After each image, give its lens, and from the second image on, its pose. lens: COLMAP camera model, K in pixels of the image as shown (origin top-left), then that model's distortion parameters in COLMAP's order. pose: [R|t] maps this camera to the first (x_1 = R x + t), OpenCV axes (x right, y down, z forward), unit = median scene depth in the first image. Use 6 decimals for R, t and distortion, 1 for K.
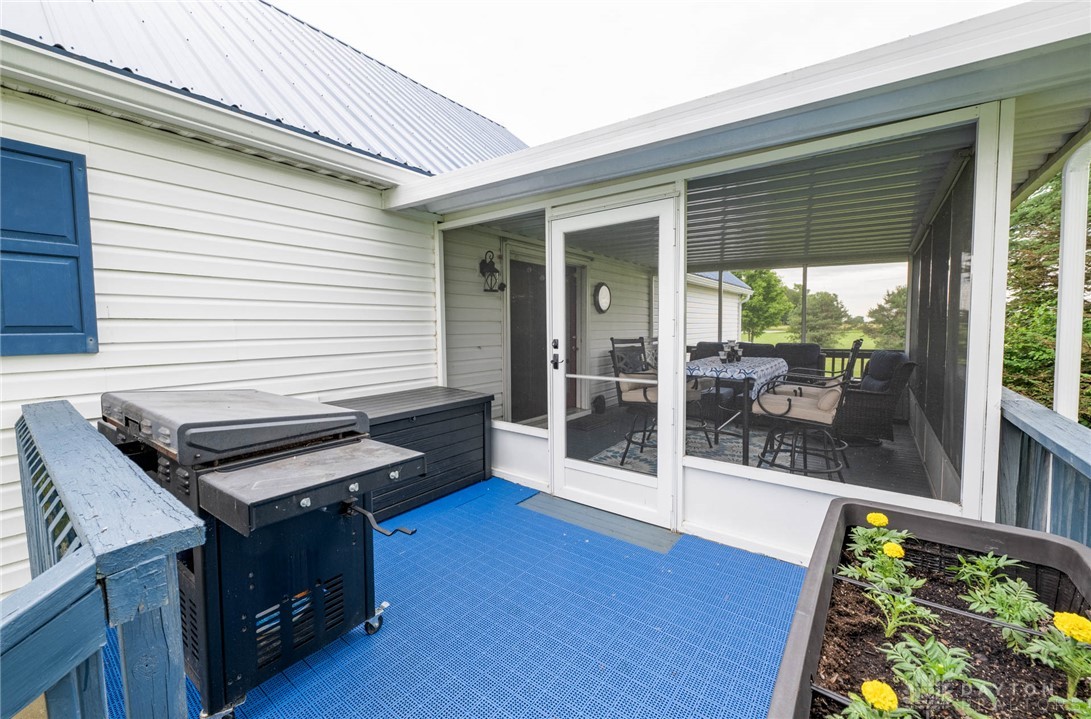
lens RADIAL K [[424.1, 0, 545.5], [0, 424.1, 359.5], [0, 0, 1]] dist [0.000211, 0.000023]
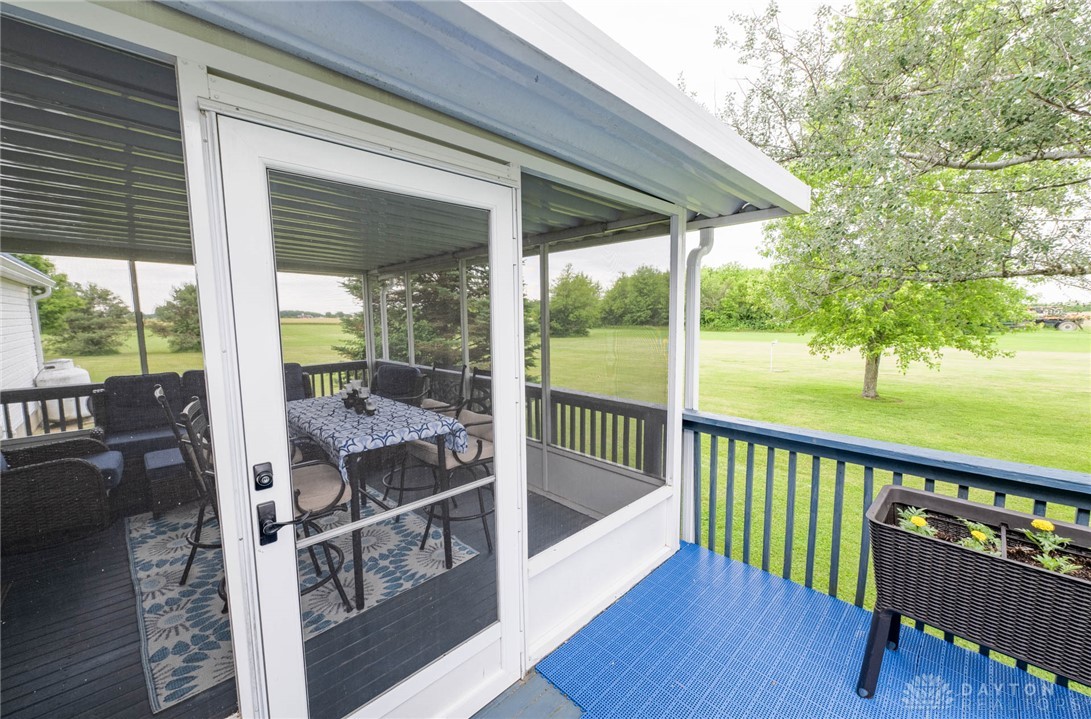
lens RADIAL K [[424.1, 0, 545.5], [0, 424.1, 359.5], [0, 0, 1]] dist [0.000211, 0.000023]
pose [[0.152322, -0.099970, 0.983262, -0.277772], [0.089933, 0.992146, 0.086942, -0.142902], [-0.984231, 0.075185, 0.160116, 0.697257]]
